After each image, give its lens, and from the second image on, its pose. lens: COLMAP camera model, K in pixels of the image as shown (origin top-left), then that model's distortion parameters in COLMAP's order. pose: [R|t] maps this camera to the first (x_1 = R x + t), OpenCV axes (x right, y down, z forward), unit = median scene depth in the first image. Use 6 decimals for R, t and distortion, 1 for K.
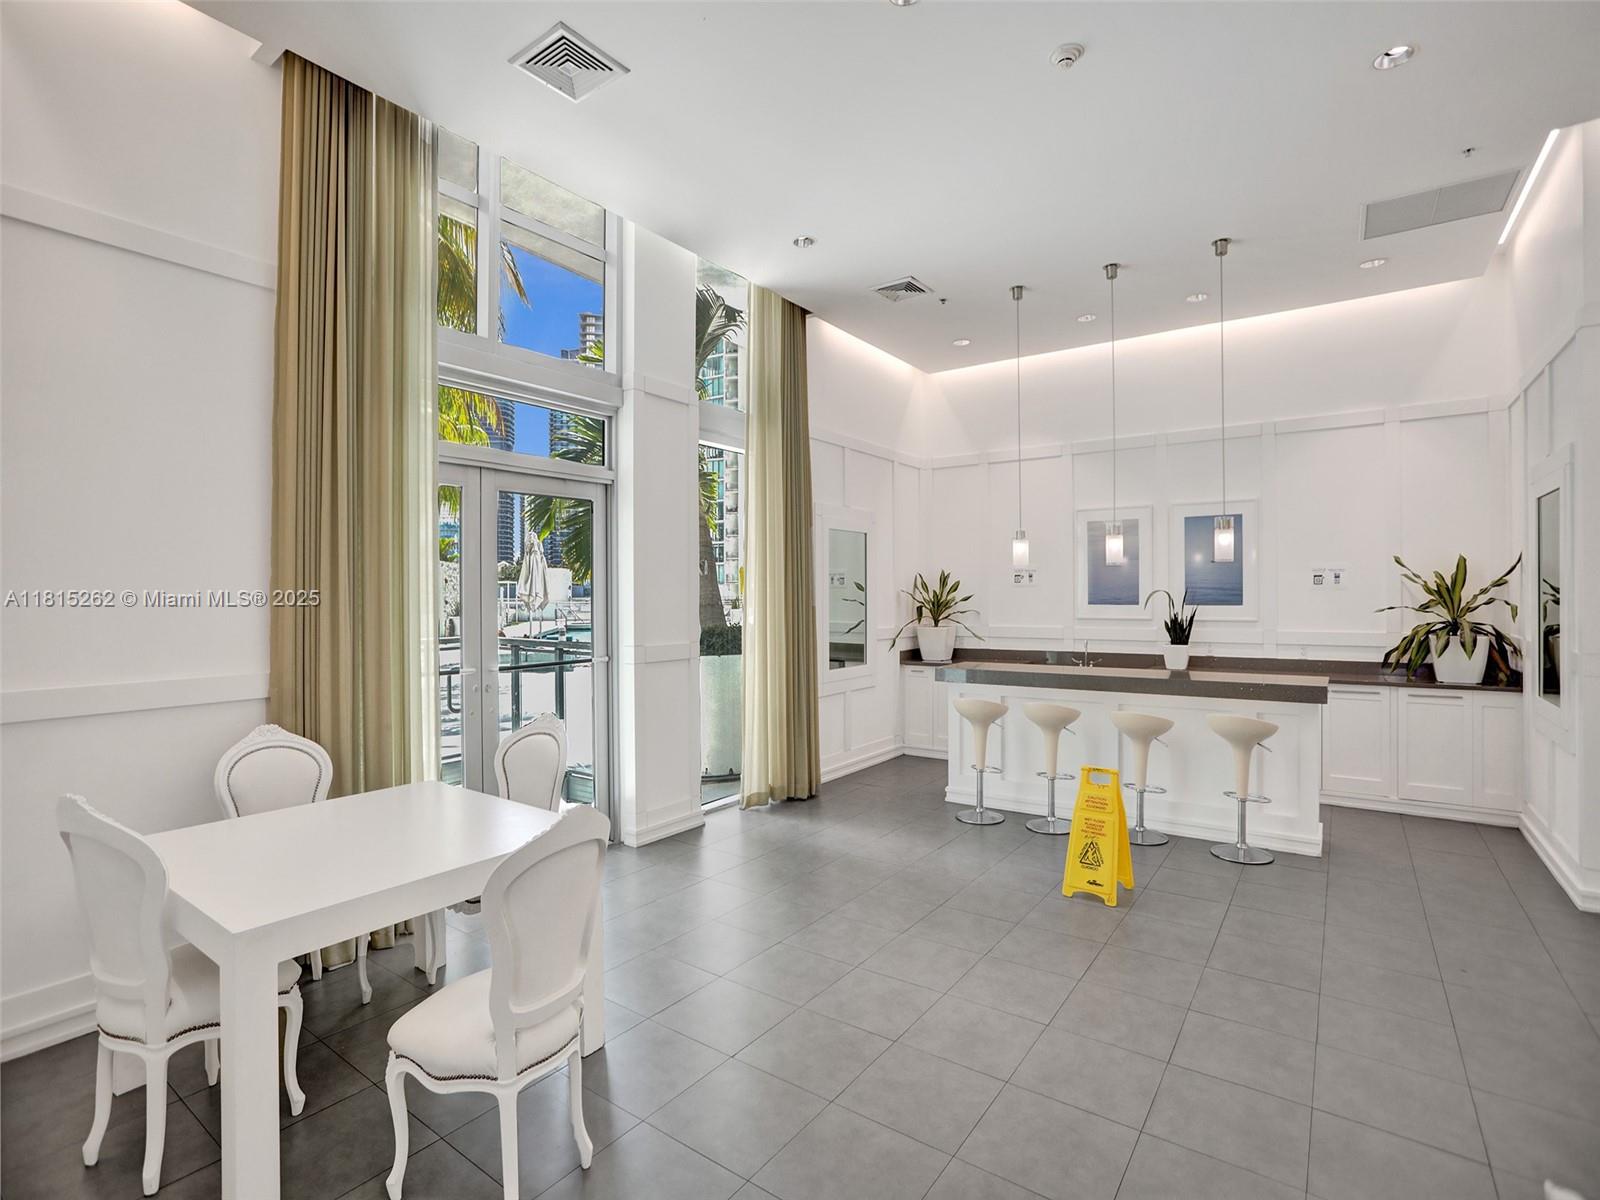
lens RADIAL K [[778.4, 0, 790.6], [0, 778.4, 599.8], [0, 0, 1]] dist [-0.072155, 0.026806]
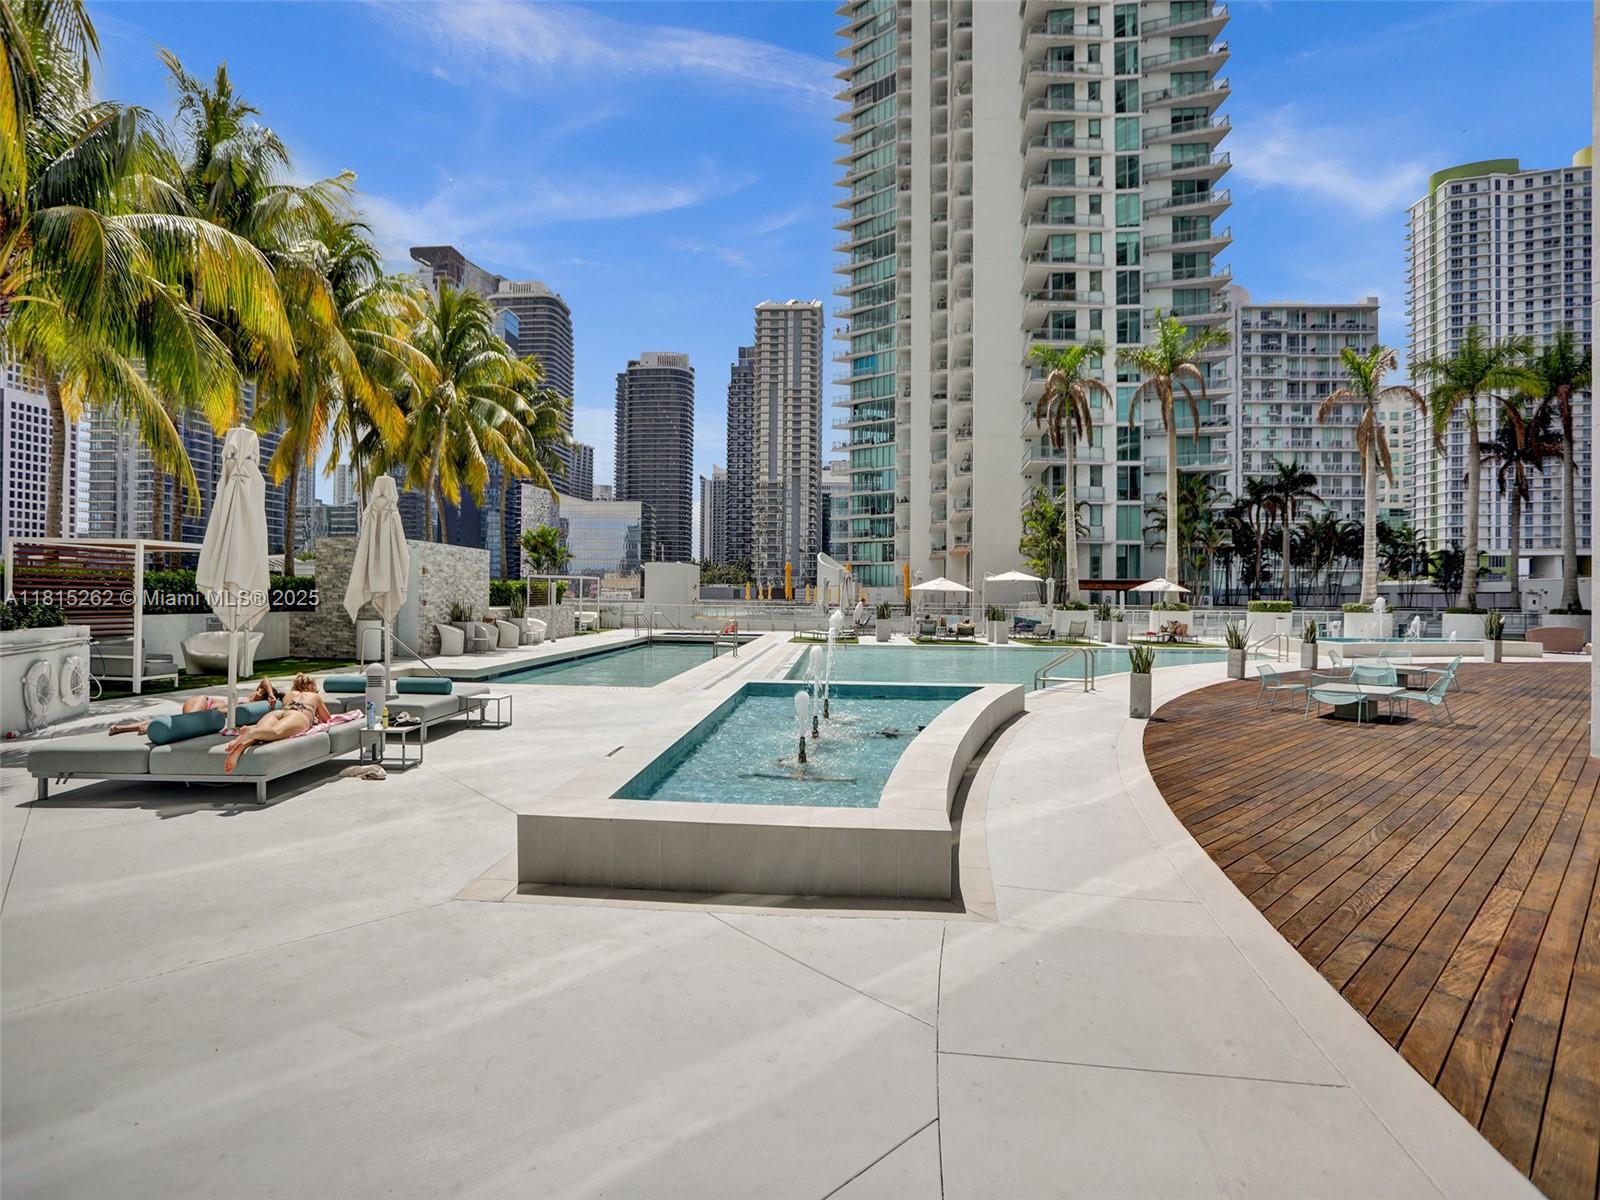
lens RADIAL K [[778.4, 0, 790.6], [0, 778.4, 599.8], [0, 0, 1]] dist [-0.072155, 0.026806]
pose [[0.975860, 0.007018, -0.218286, -0.009079], [-0.008431, 0.999949, -0.005540, 0.000621], [0.218236, 0.007246, 0.975869, 0.131565]]
